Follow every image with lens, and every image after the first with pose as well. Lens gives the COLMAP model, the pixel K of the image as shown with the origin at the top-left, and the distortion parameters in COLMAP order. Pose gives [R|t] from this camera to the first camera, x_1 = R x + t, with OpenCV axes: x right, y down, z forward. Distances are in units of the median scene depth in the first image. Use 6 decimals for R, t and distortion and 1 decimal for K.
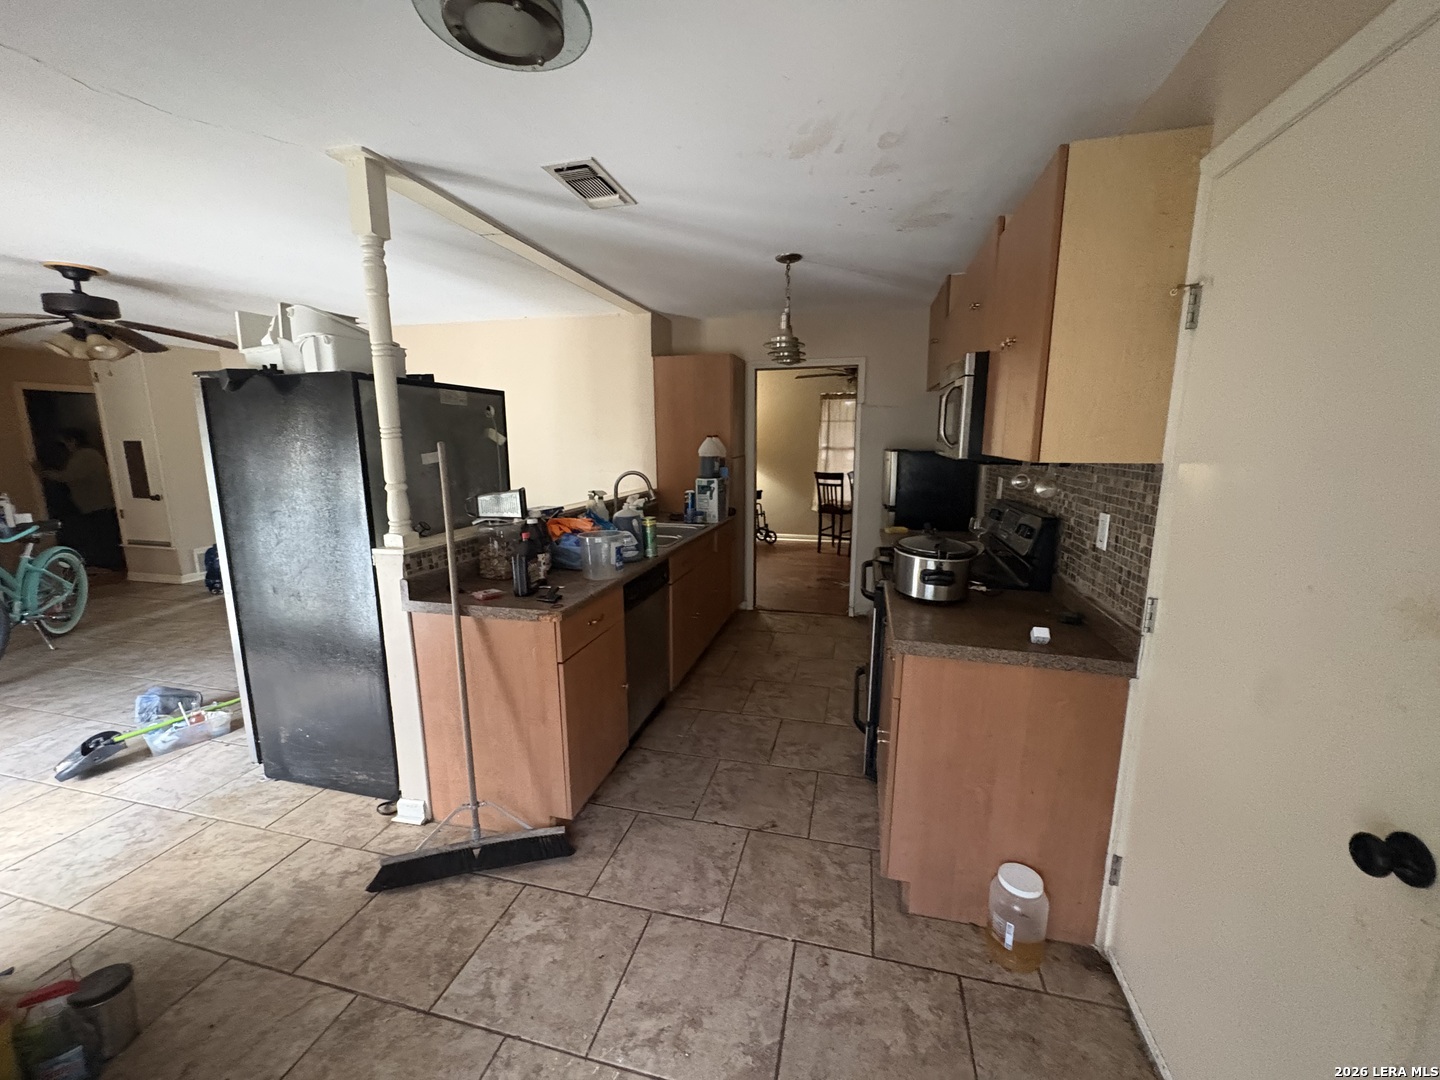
lens RADIAL K [[575.4, 0, 718.7], [0, 575.4, 539.3], [0, 0, 1]] dist [-0.000493, 0.000773]
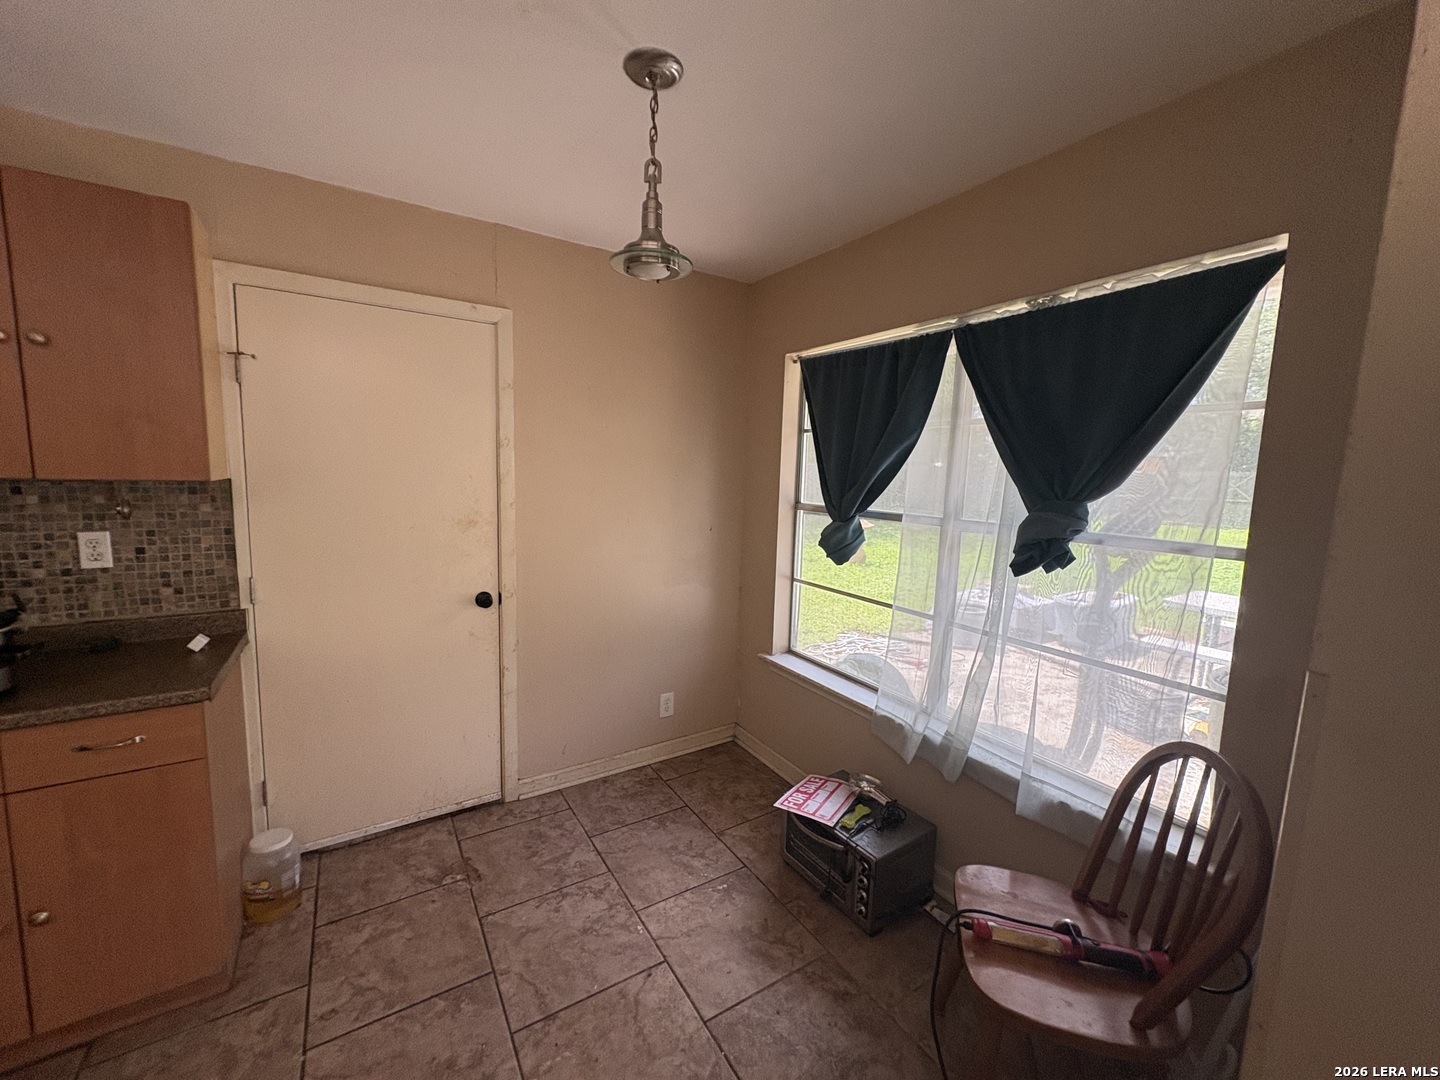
lens RADIAL K [[575.4, 0, 720.5], [0, 575.4, 539.5], [0, 0, 1]] dist [-0.000493, 0.000773]
pose [[-0.727267, -0.101907, 0.678747, -0.629473], [0.094276, 0.964711, 0.245857, -0.139833], [-0.679849, 0.242793, -0.691995, 0.766930]]
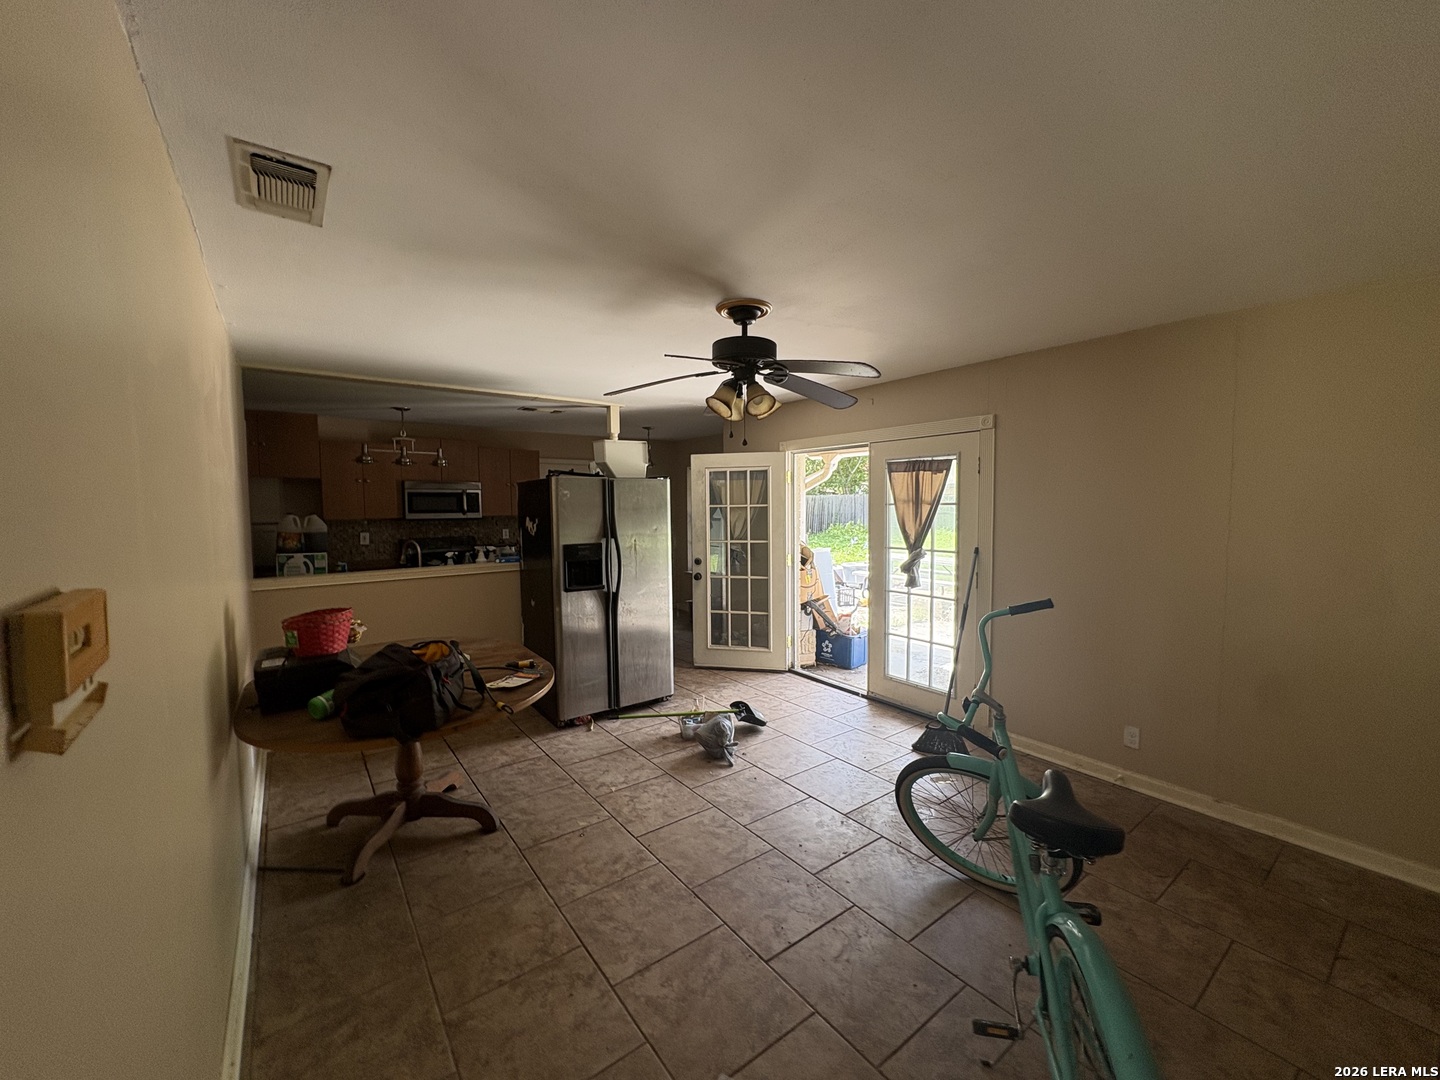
lens RADIAL K [[575.4, 0, 720.1], [0, 575.4, 541.1], [0, 0, 1]] dist [-0.000493, 0.000773]
pose [[-0.780385, -0.031185, 0.624521, -2.307469], [0.120170, 0.972659, 0.198730, -0.453672], [-0.613644, 0.230134, -0.755301, 2.452865]]
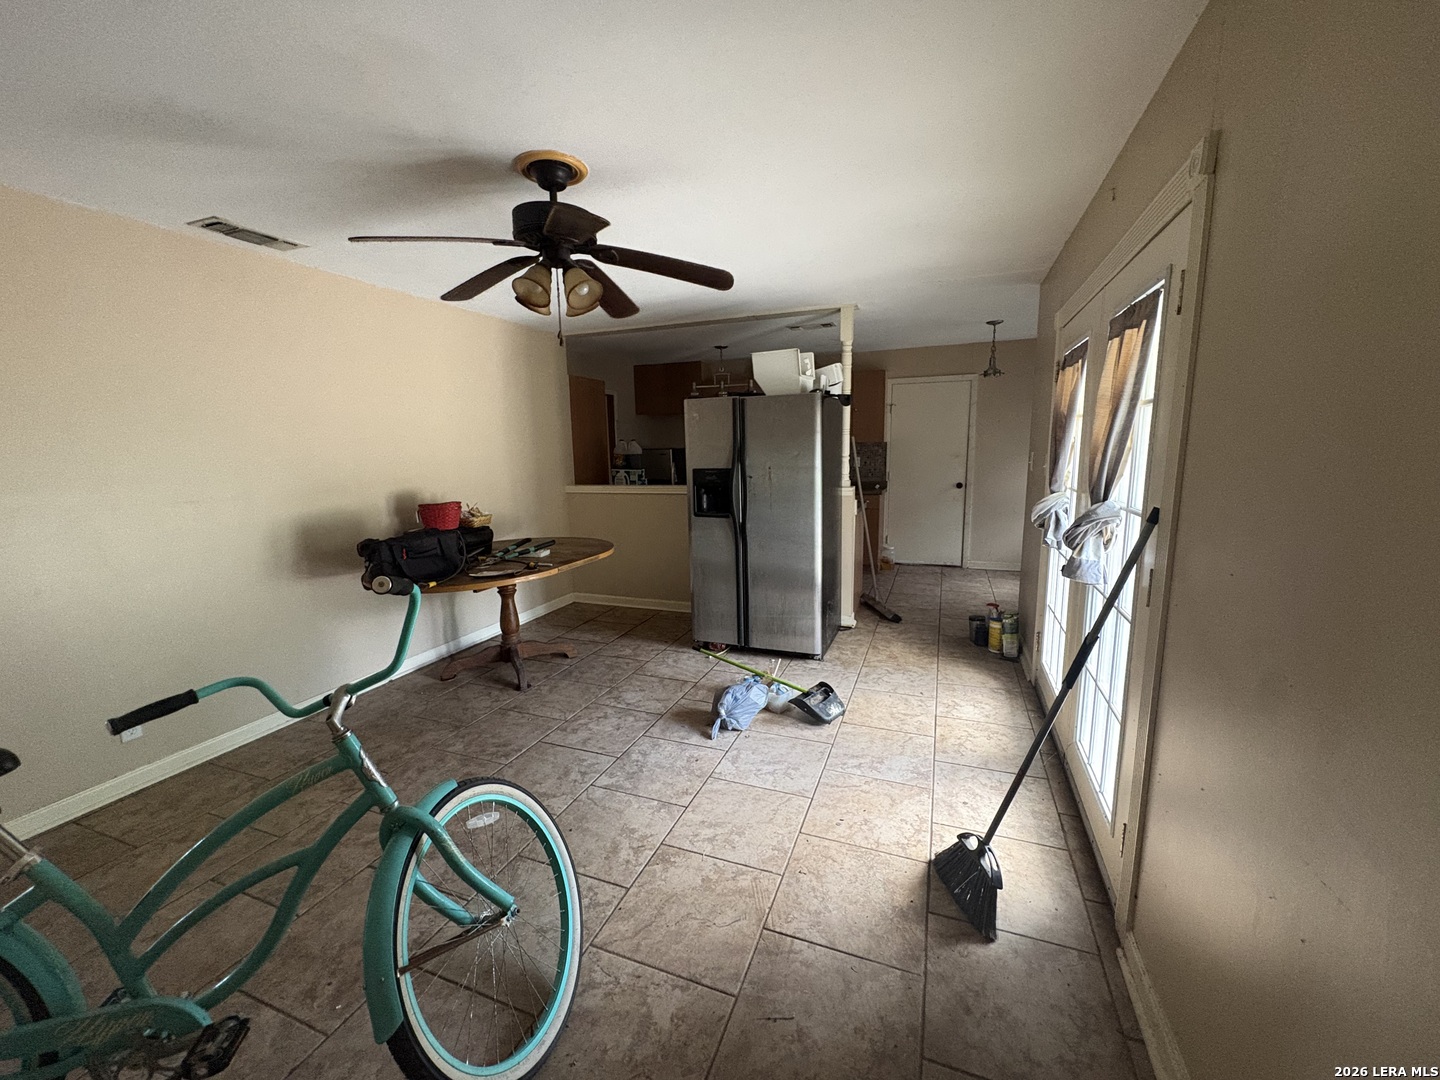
lens RADIAL K [[575.4, 0, 716.9], [0, 575.4, 540.5], [0, 0, 1]] dist [-0.000493, 0.000773]
pose [[0.123614, -0.163070, 0.978840, -2.574601], [0.193458, 0.971439, 0.137406, -0.167794], [-0.973290, 0.172380, 0.151630, 1.135921]]
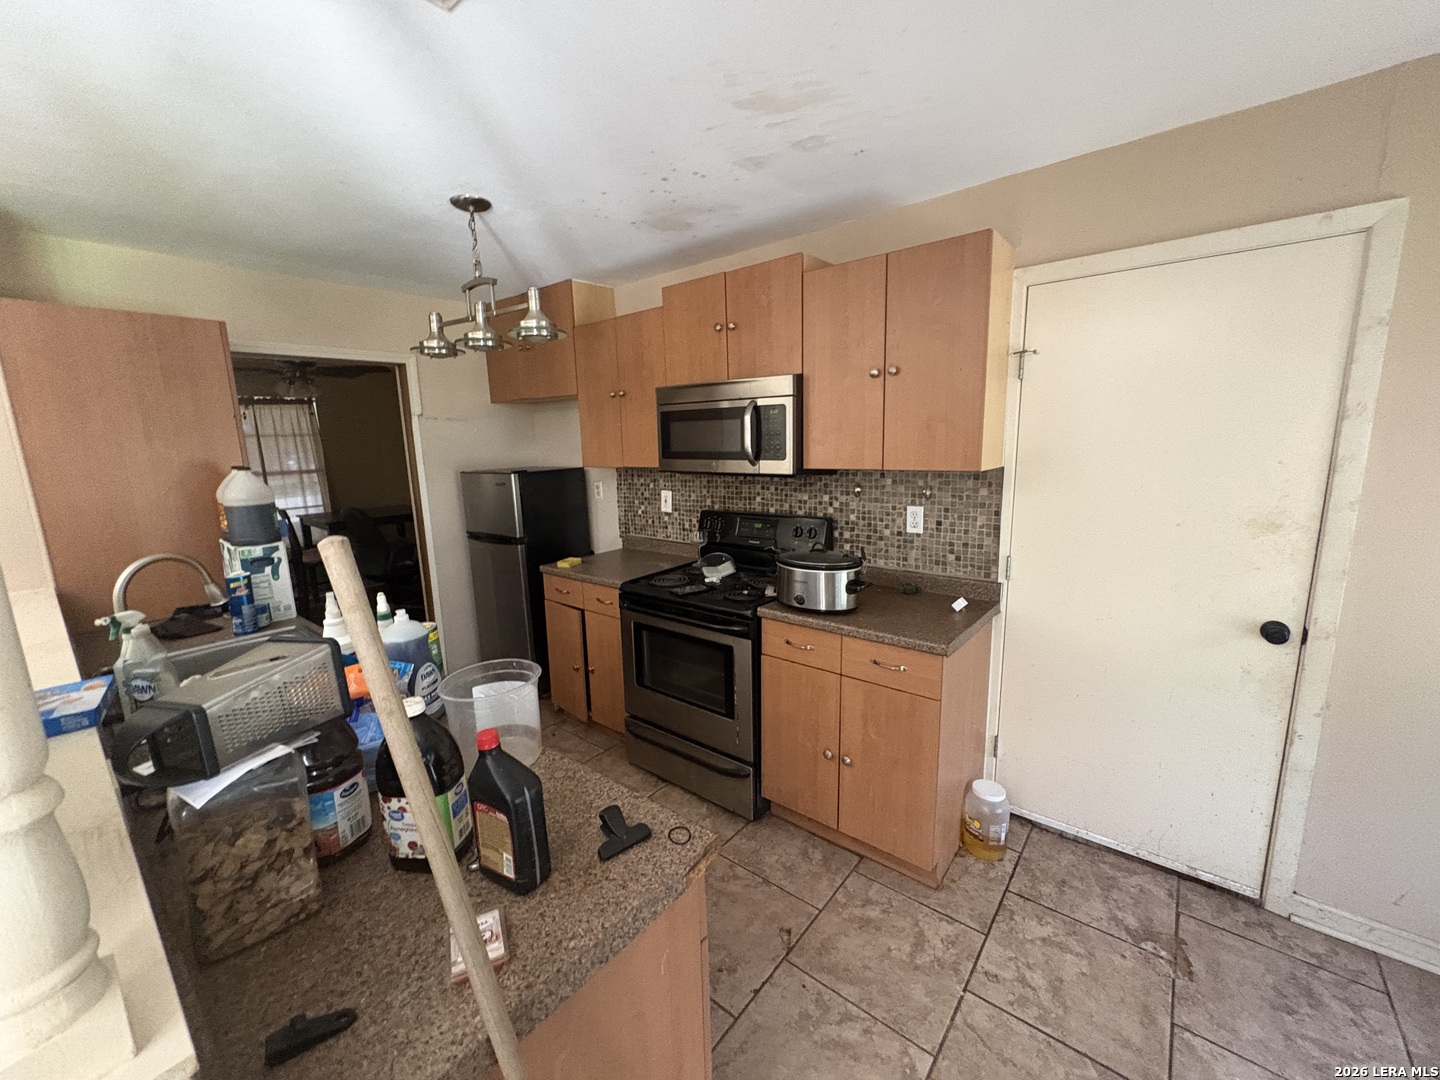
lens RADIAL K [[575.4, 0, 719.5], [0, 575.4, 538.9], [0, 0, 1]] dist [-0.000493, 0.000773]
pose [[0.423735, -0.167572, 0.890151, -0.586294], [0.185804, 0.977920, 0.095647, -0.148063], [-0.886524, 0.124864, 0.445515, 0.655811]]
